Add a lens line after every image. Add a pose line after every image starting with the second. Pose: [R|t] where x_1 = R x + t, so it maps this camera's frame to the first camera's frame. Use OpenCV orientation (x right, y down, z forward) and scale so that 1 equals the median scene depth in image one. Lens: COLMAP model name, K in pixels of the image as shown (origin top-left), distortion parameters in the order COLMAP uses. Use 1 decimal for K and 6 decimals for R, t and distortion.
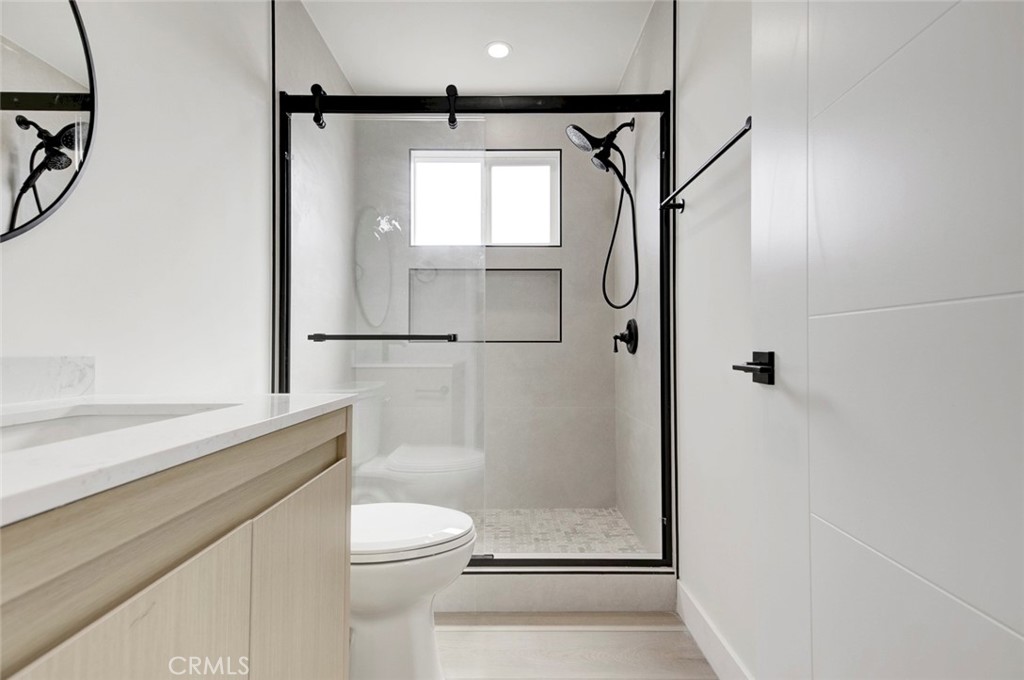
lens RADIAL K [[464.7, 0, 506.2], [0, 464.7, 342.2], [0, 0, 1]] dist [0.018130, -0.001071]
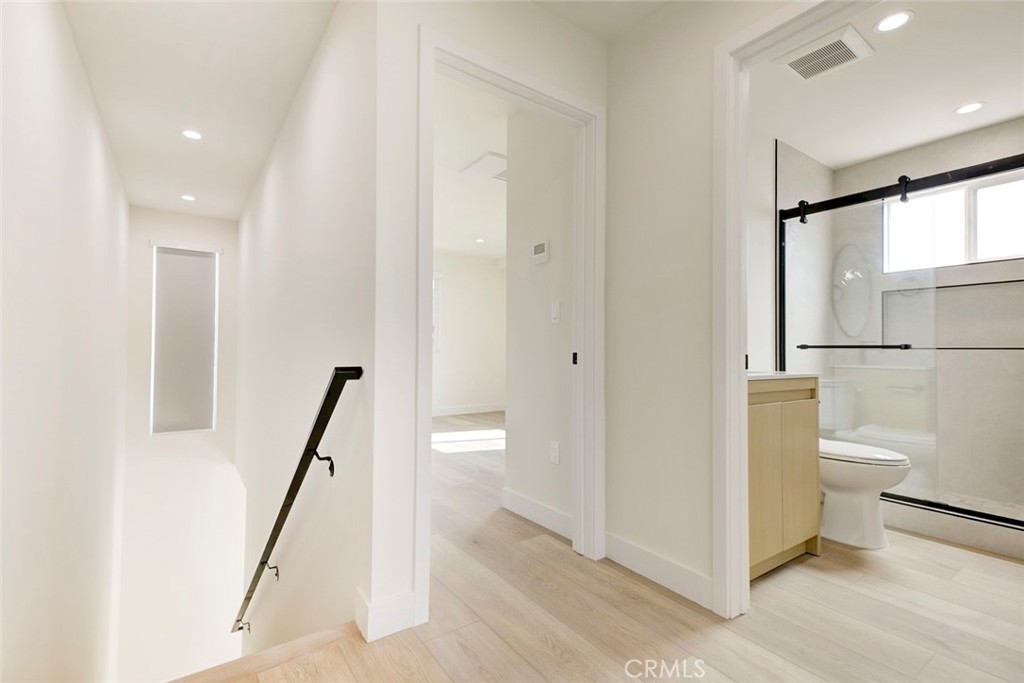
lens RADIAL K [[464.7, 0, 510.7], [0, 464.7, 347.6], [0, 0, 1]] dist [0.018130, -0.001071]
pose [[0.579486, -0.005141, -0.814966, 0.319117], [0.005846, 0.999981, -0.002151, -0.008929], [0.814961, -0.003518, 0.579505, -0.740324]]
